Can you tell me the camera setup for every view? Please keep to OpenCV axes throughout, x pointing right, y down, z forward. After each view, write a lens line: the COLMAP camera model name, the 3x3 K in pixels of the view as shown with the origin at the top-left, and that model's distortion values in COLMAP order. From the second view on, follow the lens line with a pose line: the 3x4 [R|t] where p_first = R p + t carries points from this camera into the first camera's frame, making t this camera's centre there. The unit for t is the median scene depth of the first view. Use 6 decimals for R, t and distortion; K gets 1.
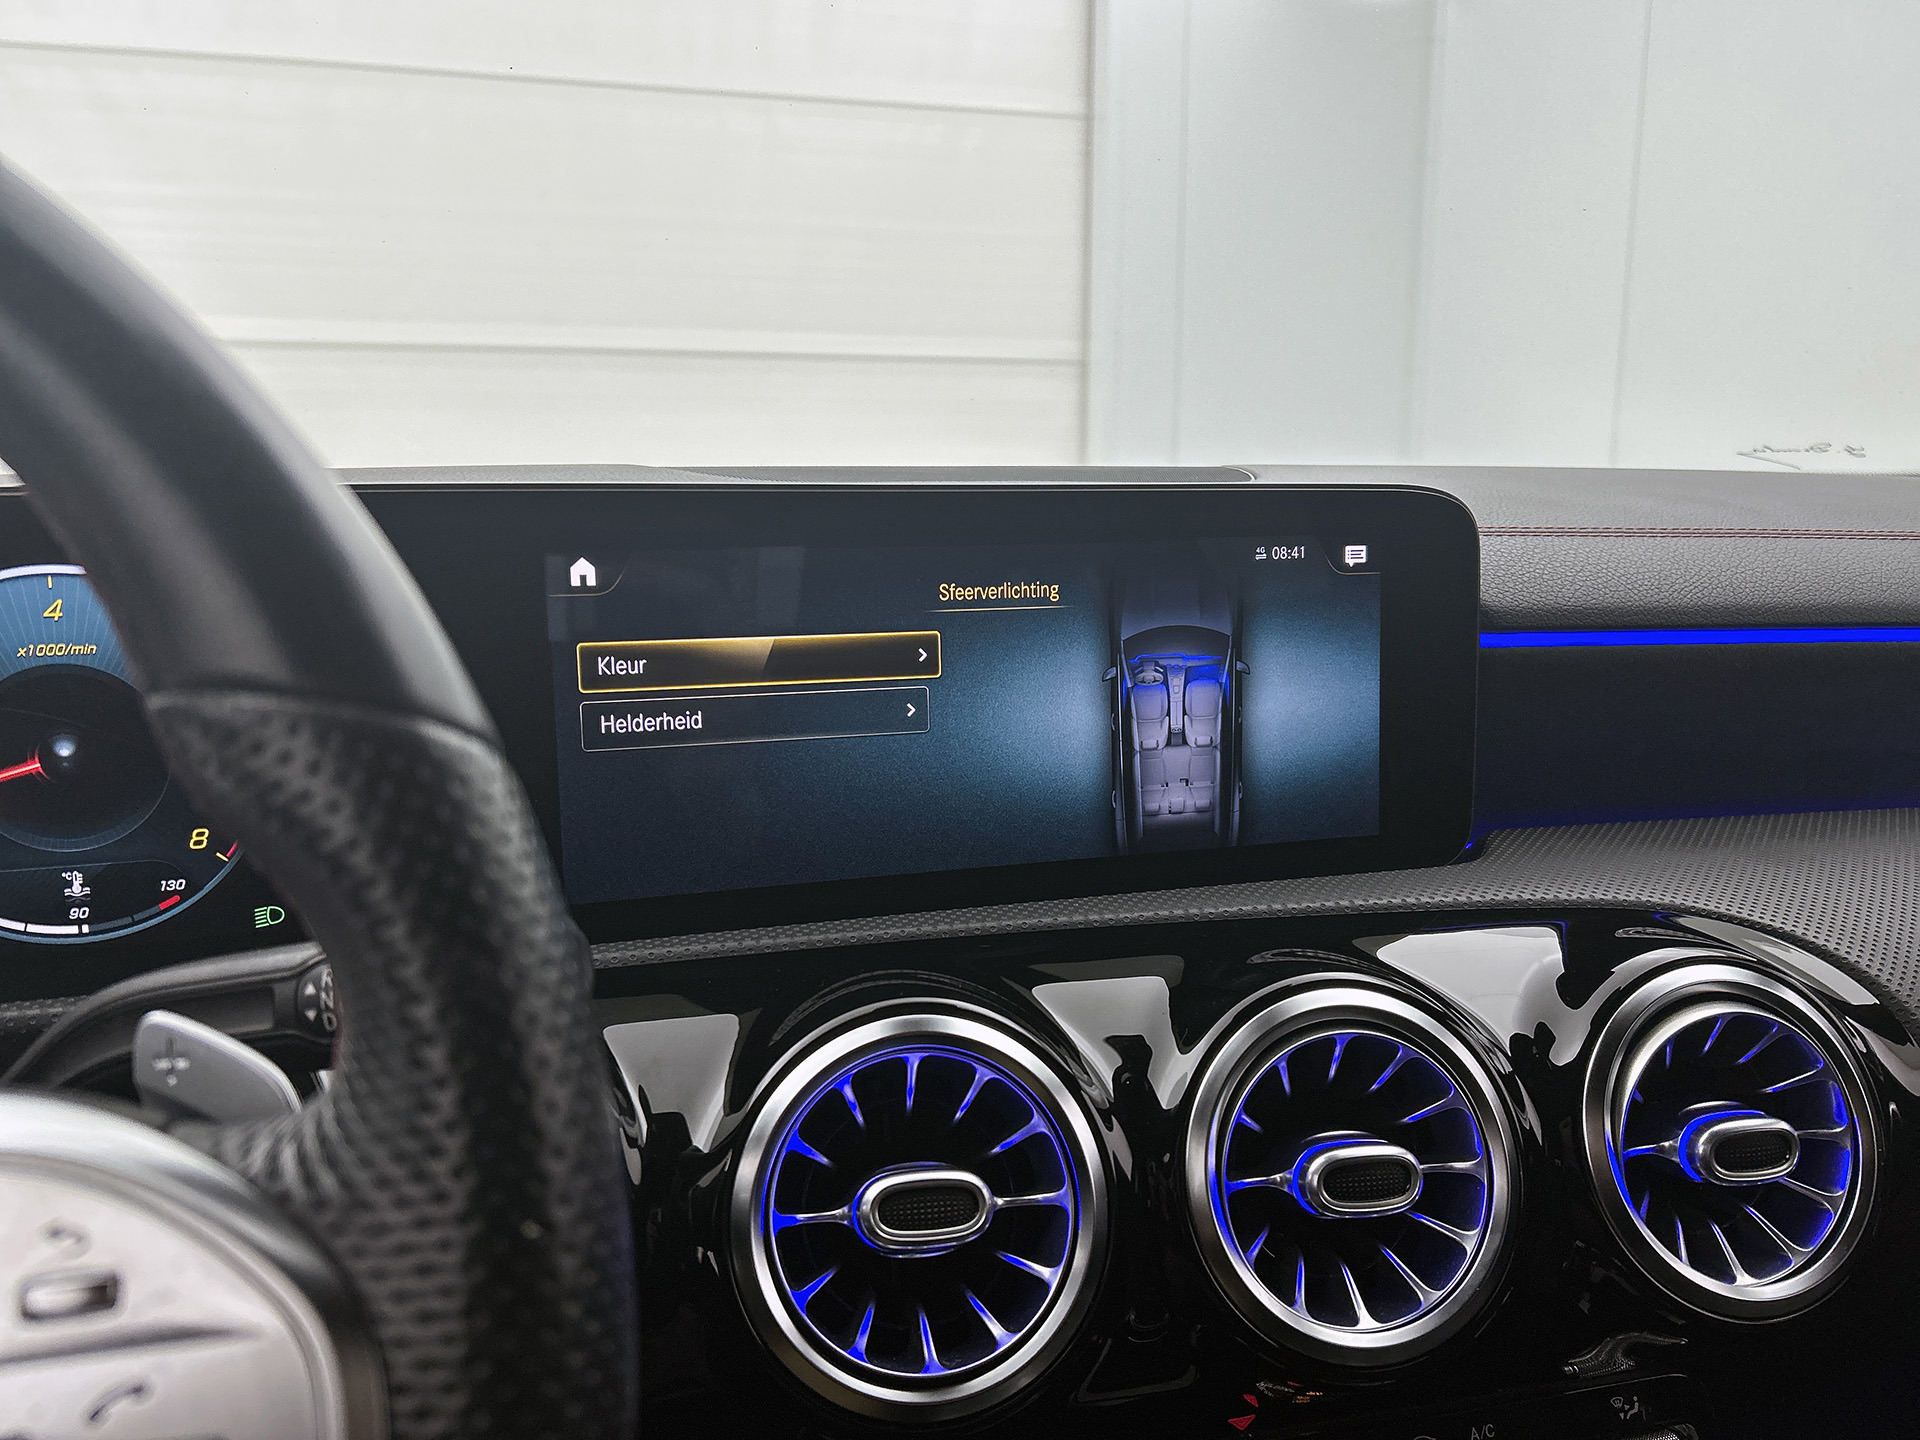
lens RADIAL K [[1472.6, 0, 946.1], [0, 1472.6, 711.9], [0, 0, 1]] dist [0.045149, -0.048365]
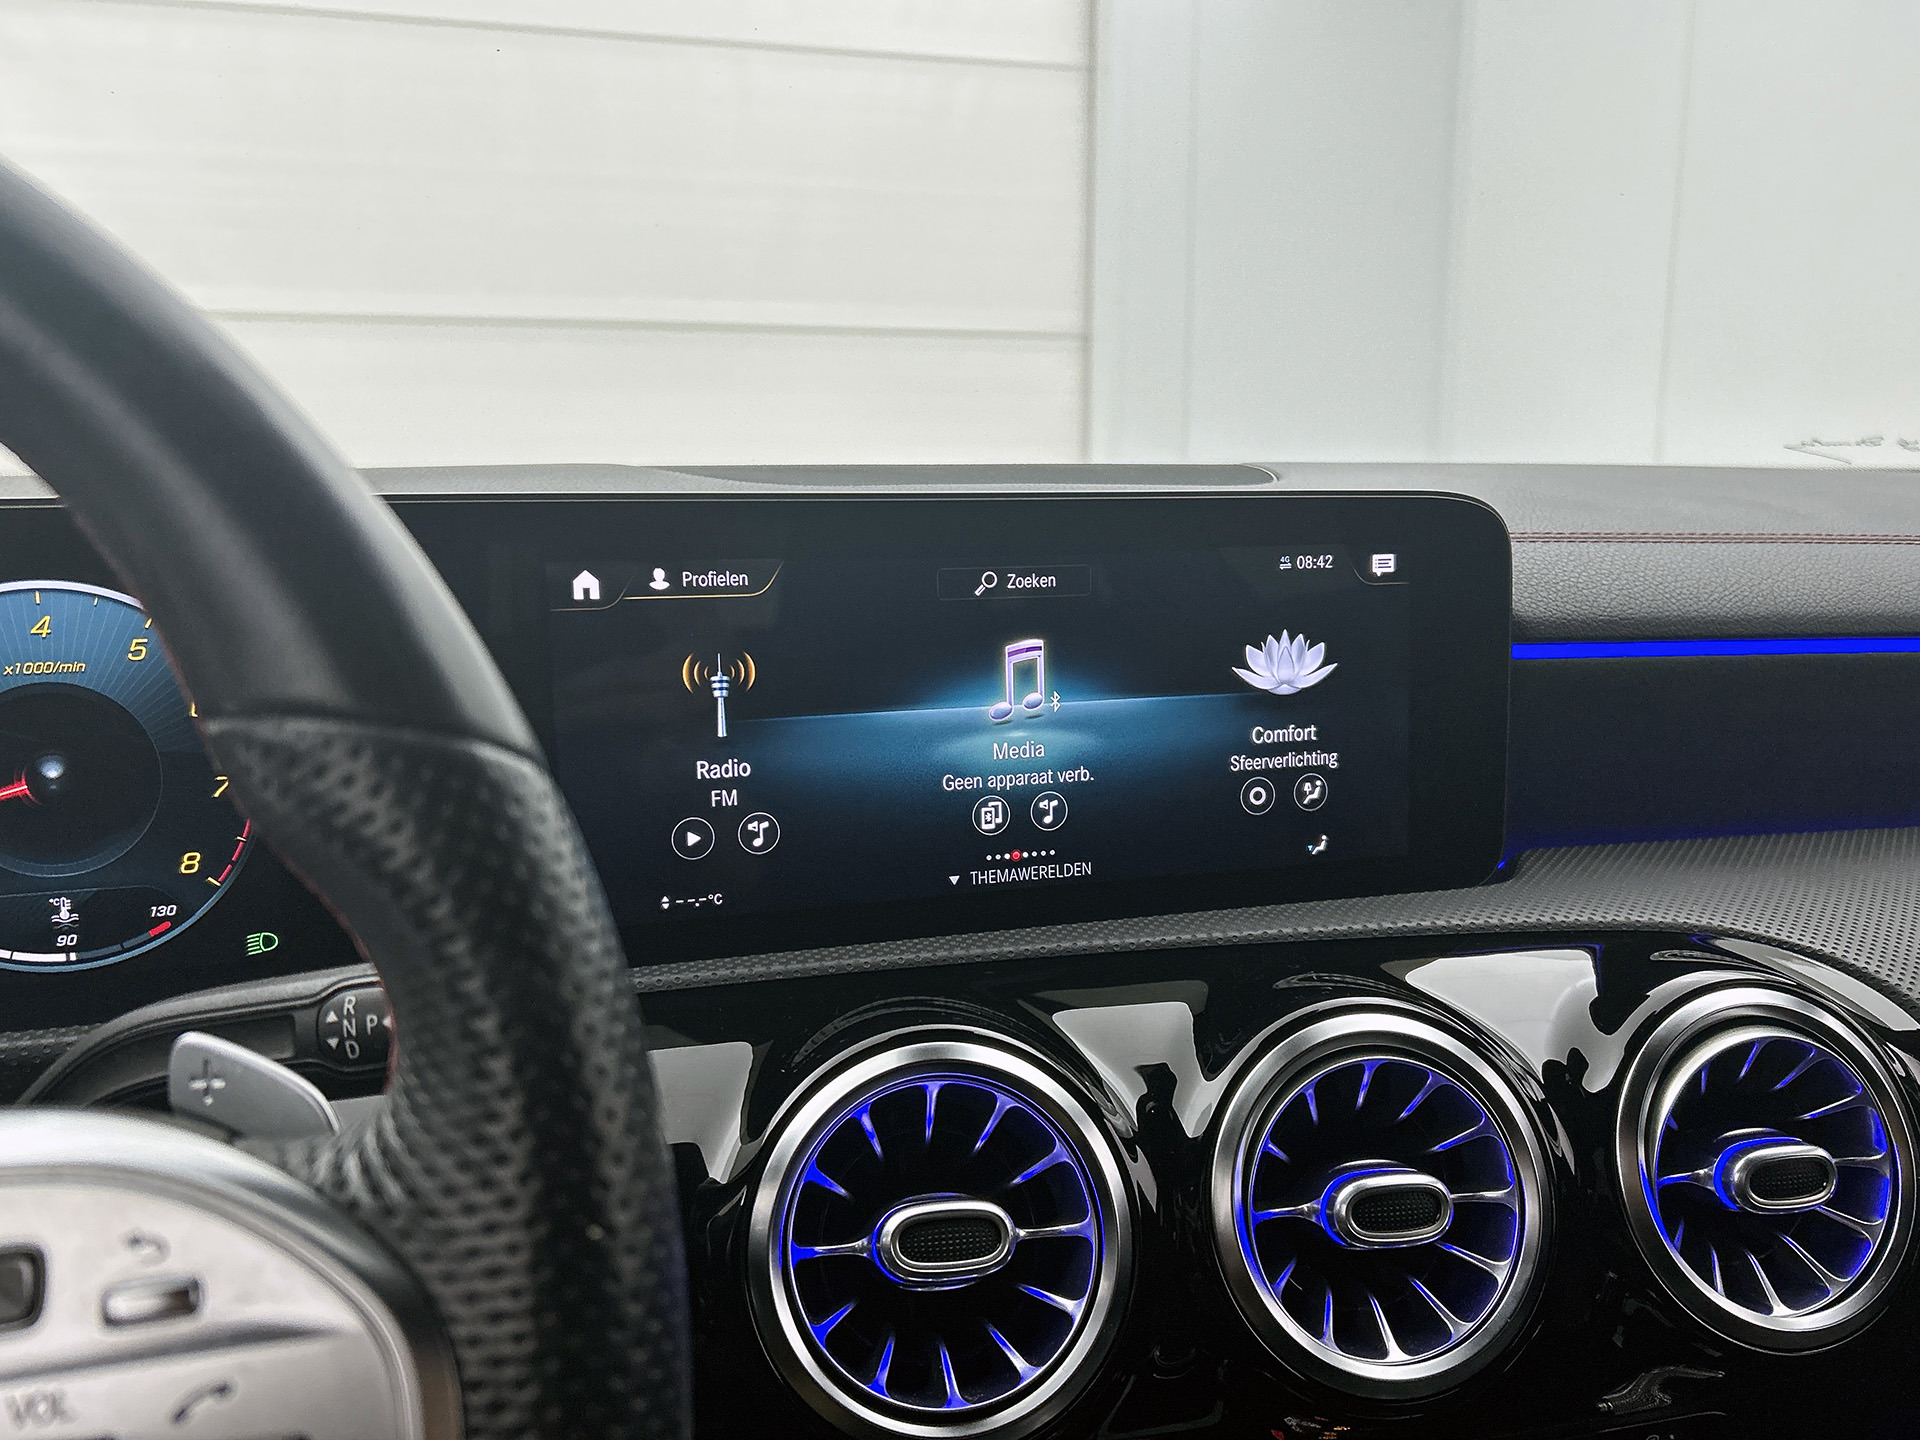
lens RADIAL K [[1614.1, 0, 956.1], [0, 1614.1, 716.8], [0, 0, 1]] dist [0.043784, -0.045769]
pose [[0.999903, -0.000966, 0.013909, -0.020184], [0.000948, 0.999999, 0.001340, -0.010448], [-0.013910, -0.001327, 0.999902, -0.063862]]
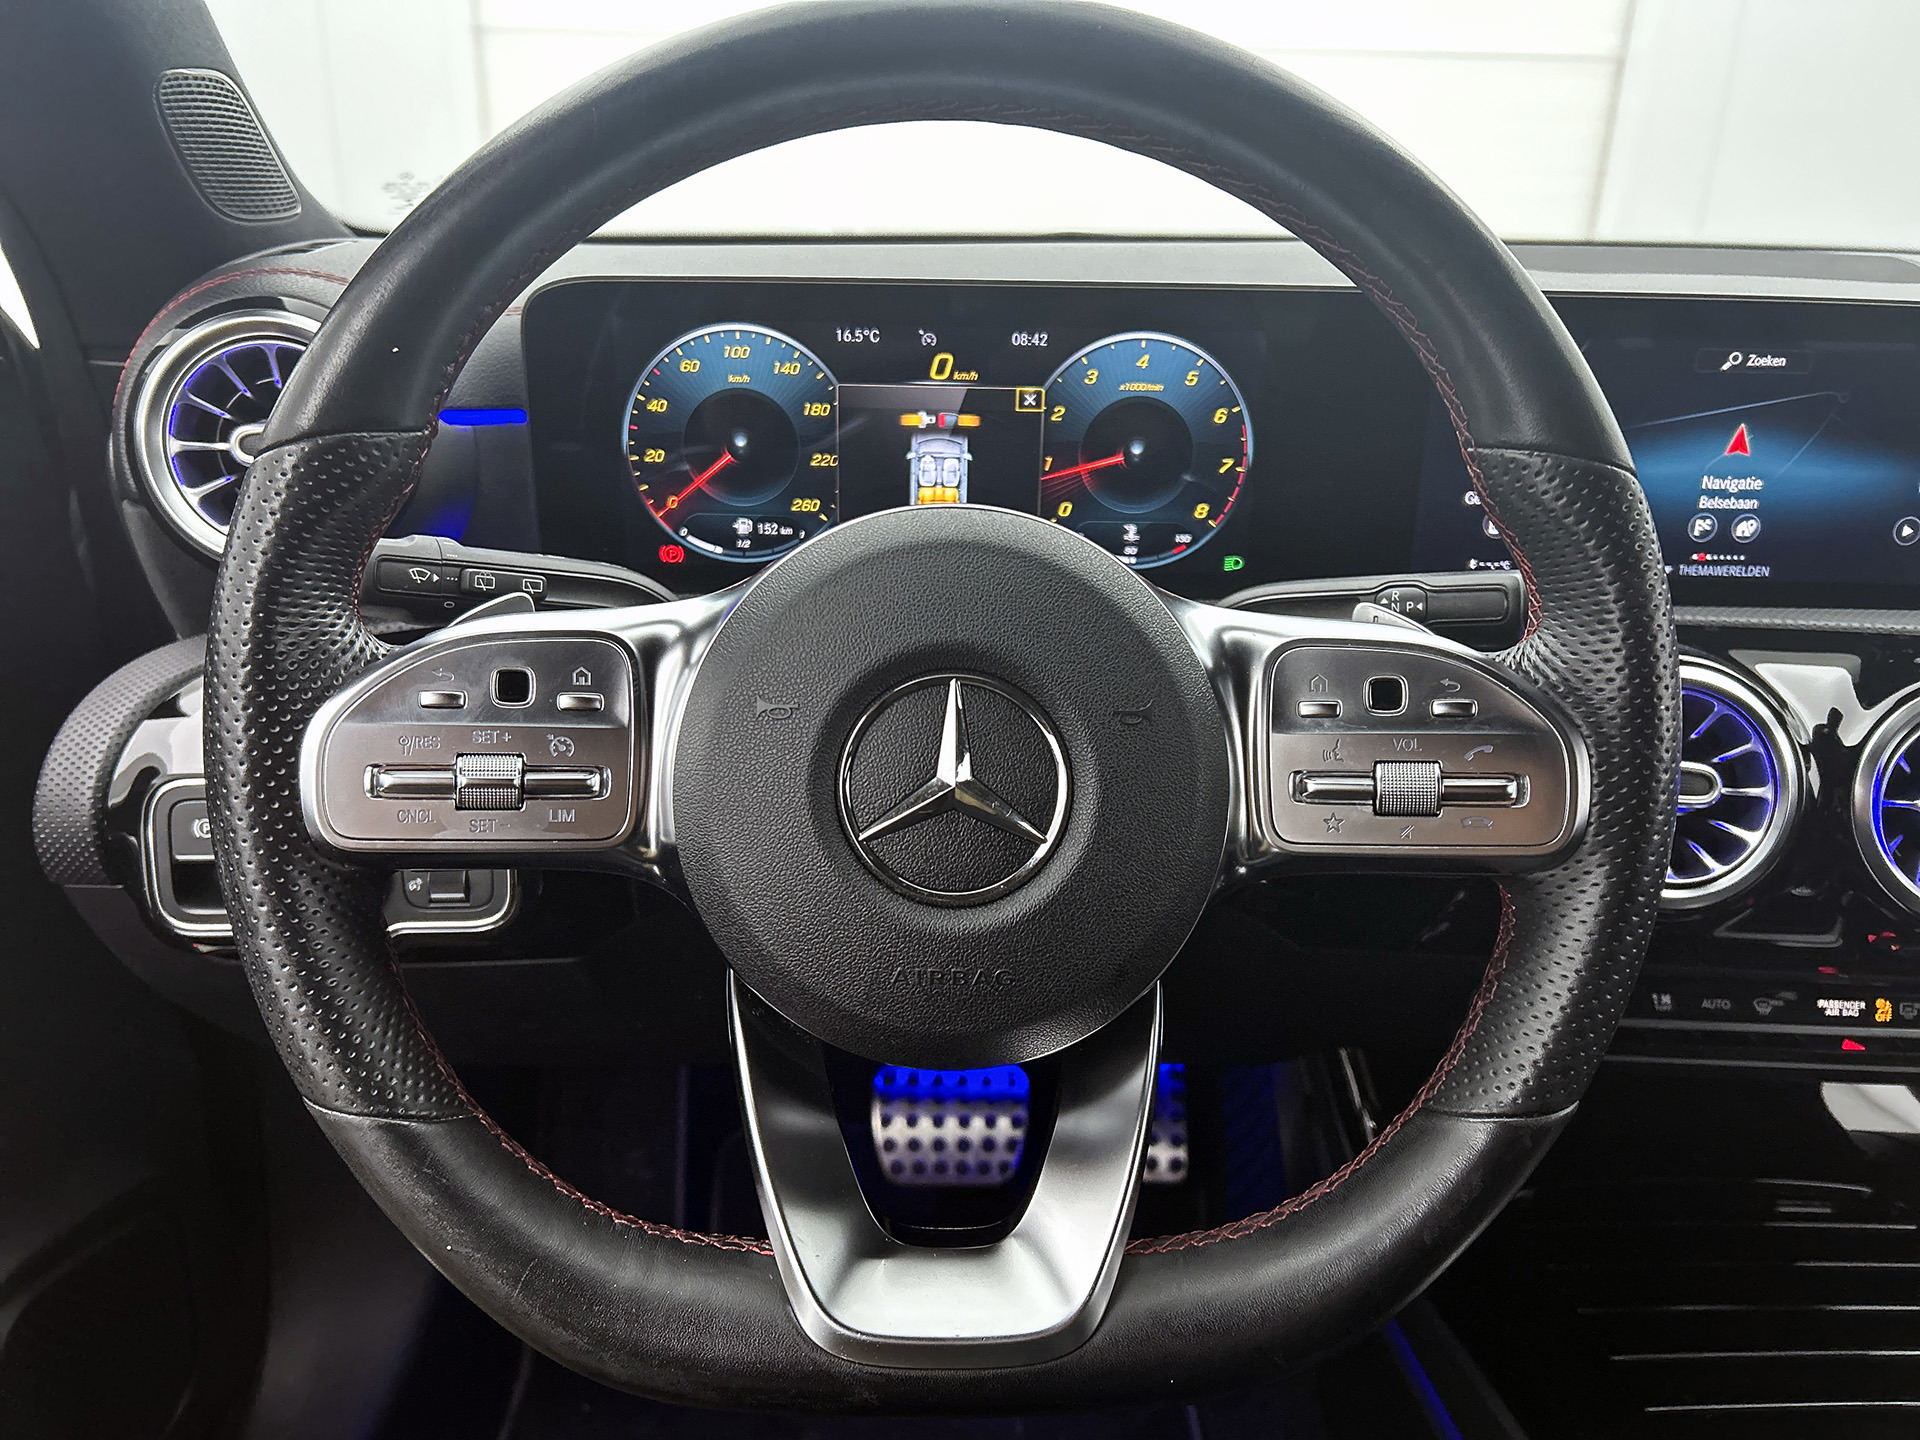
lens RADIAL K [[1472.6, 0, 942.2], [0, 1472.6, 735.9], [0, 0, 1]] dist [0.045149, -0.048365]
pose [[0.960655, 0.124667, -0.248194, -0.346994], [-0.070456, 0.973758, 0.216407, -0.004300], [0.268659, -0.190406, 0.944229, -0.641242]]
